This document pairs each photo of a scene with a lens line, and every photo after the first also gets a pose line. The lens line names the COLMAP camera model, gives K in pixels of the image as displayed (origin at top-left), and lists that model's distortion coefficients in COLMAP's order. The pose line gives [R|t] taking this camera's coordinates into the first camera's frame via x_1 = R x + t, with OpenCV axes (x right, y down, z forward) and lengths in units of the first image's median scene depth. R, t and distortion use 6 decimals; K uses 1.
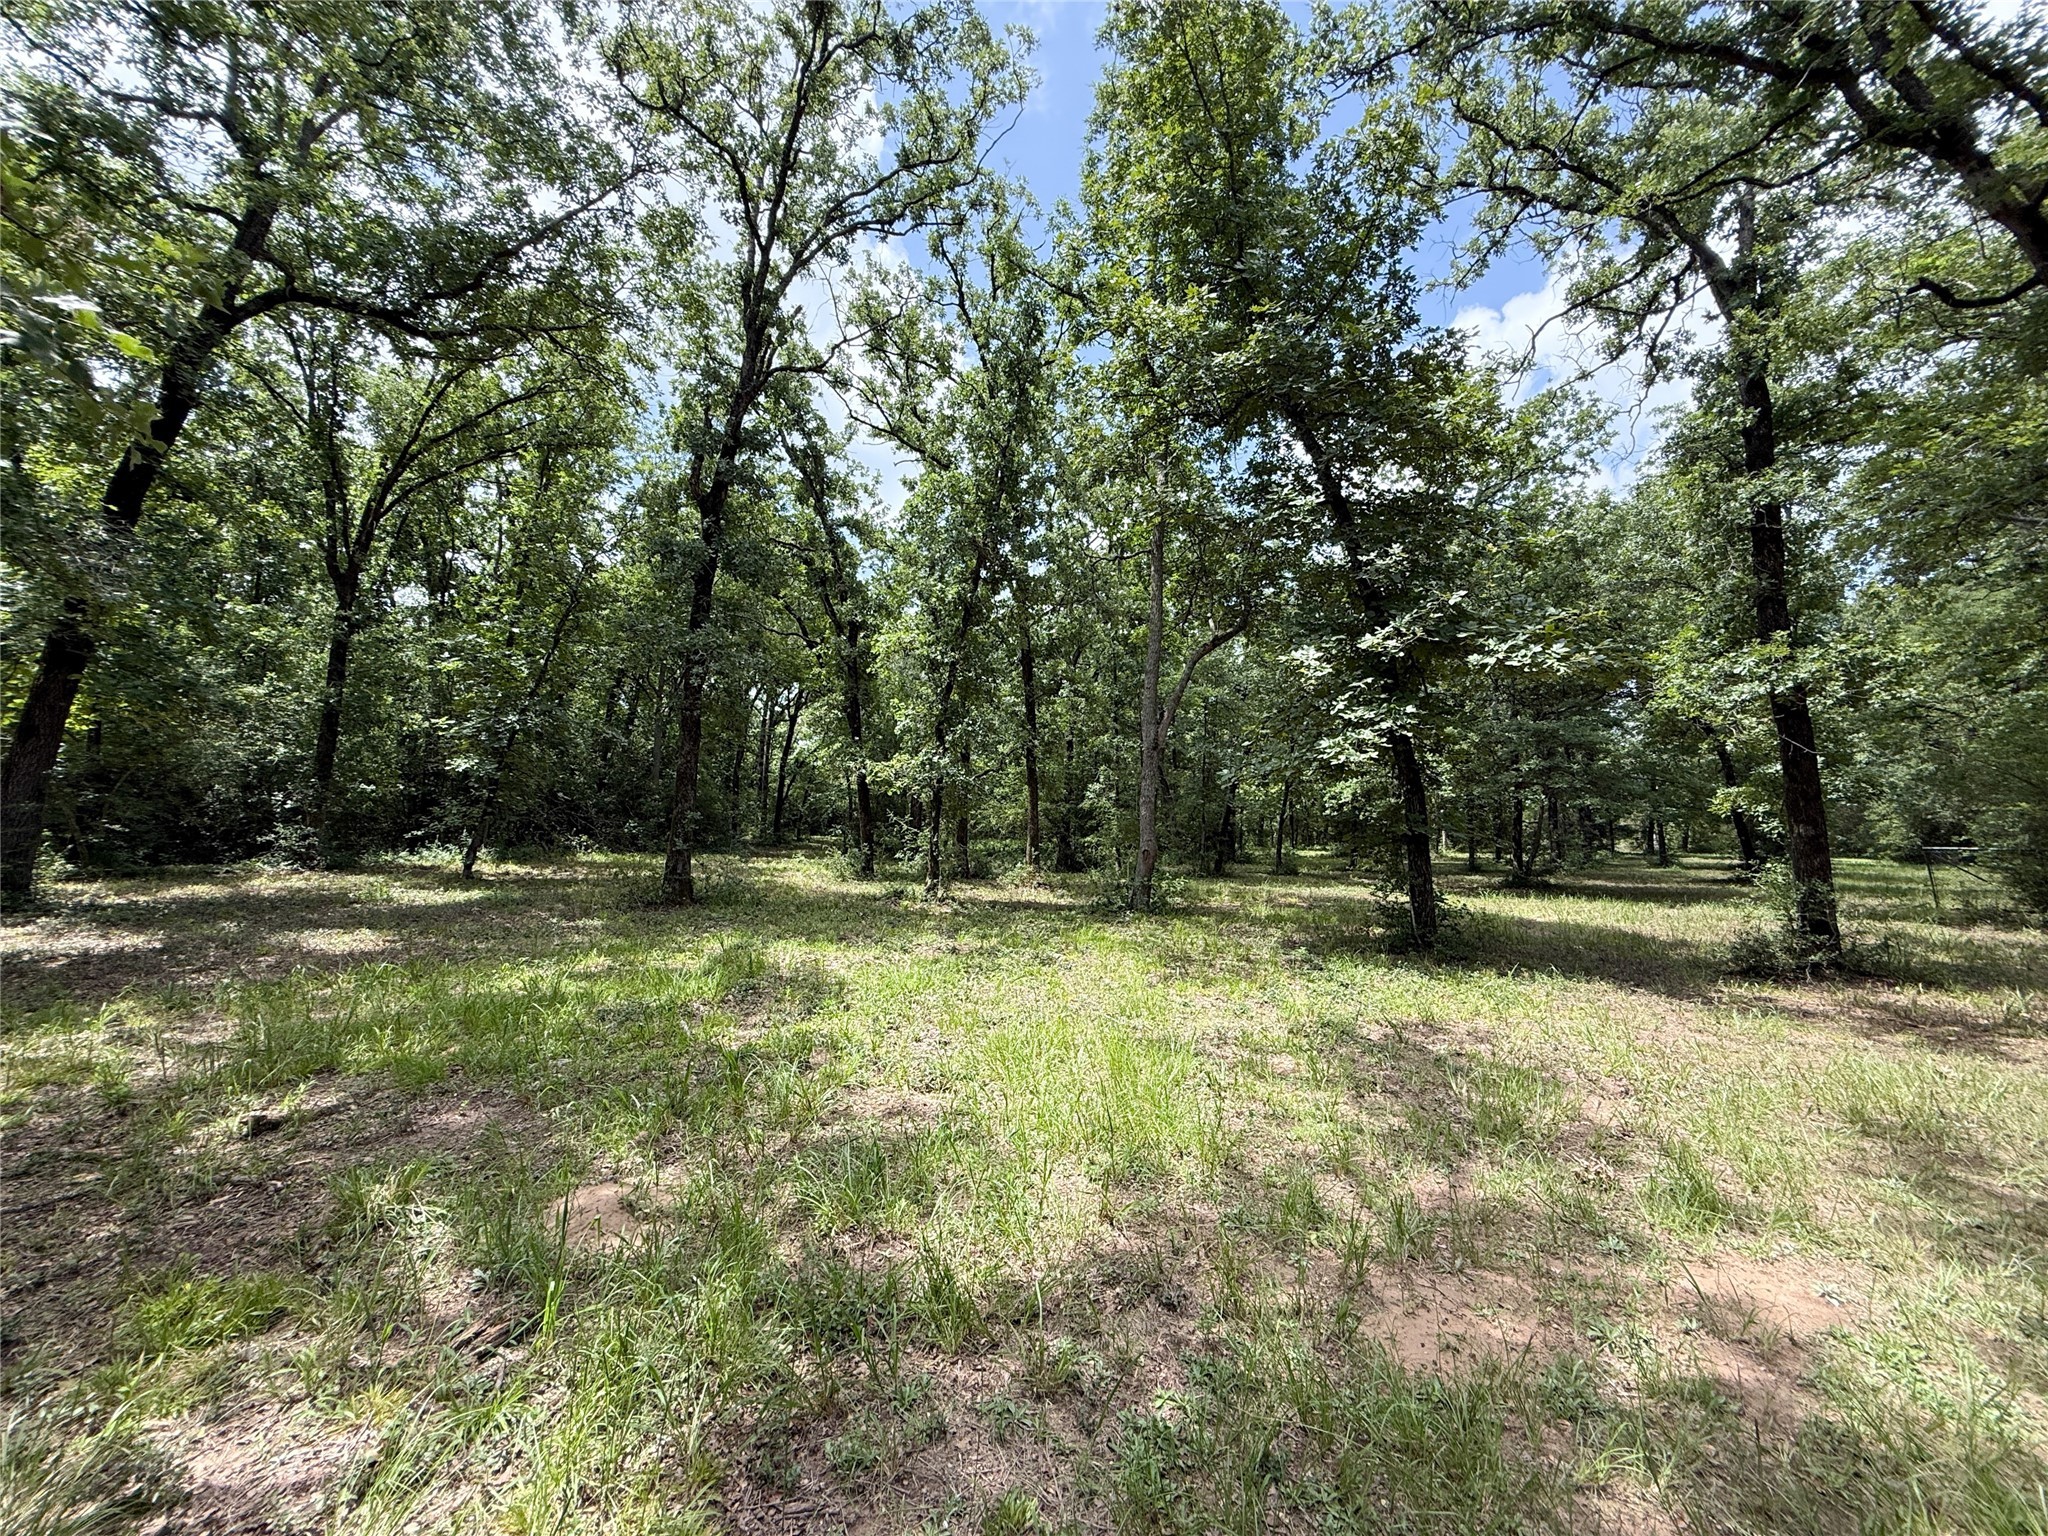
lens RADIAL K [[833.5, 0, 1008.5], [0, 833.5, 768.3], [0, 0, 1]] dist [0.002911, 0.000422]
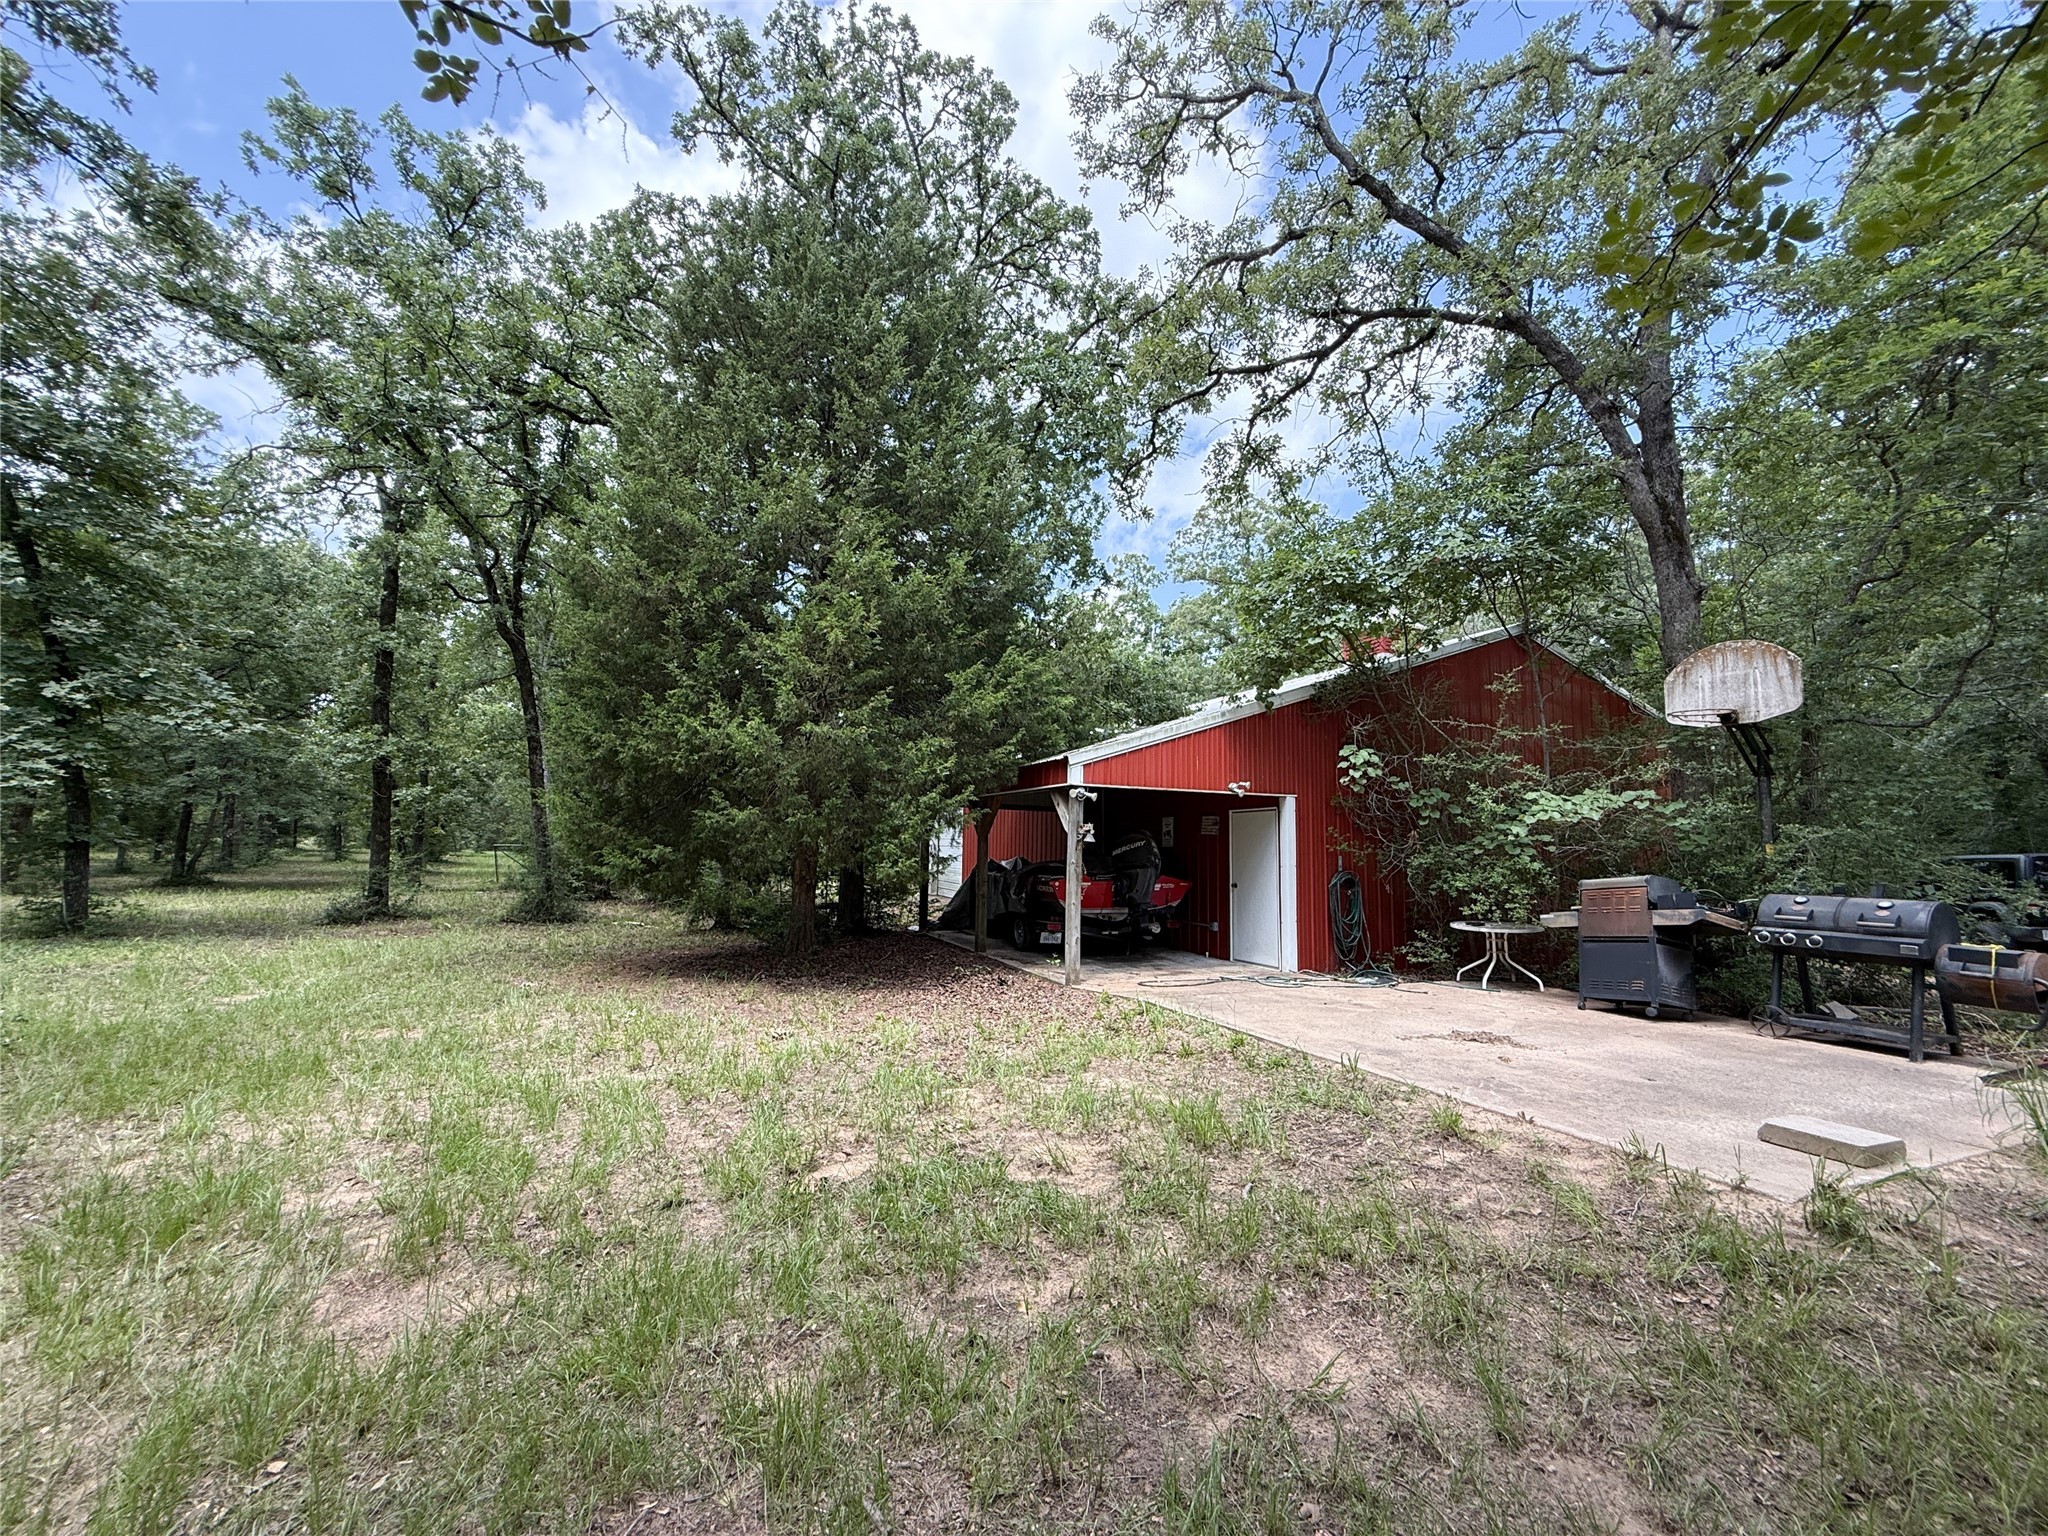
lens RADIAL K [[833.5, 0, 1016.0], [0, 833.5, 770.0], [0, 0, 1]] dist [0.002911, 0.000422]
pose [[0.242988, 0.078640, 0.966836, -0.425825], [-0.086173, 0.994518, -0.059234, -0.081381], [-0.966194, -0.068922, 0.248432, -0.722451]]
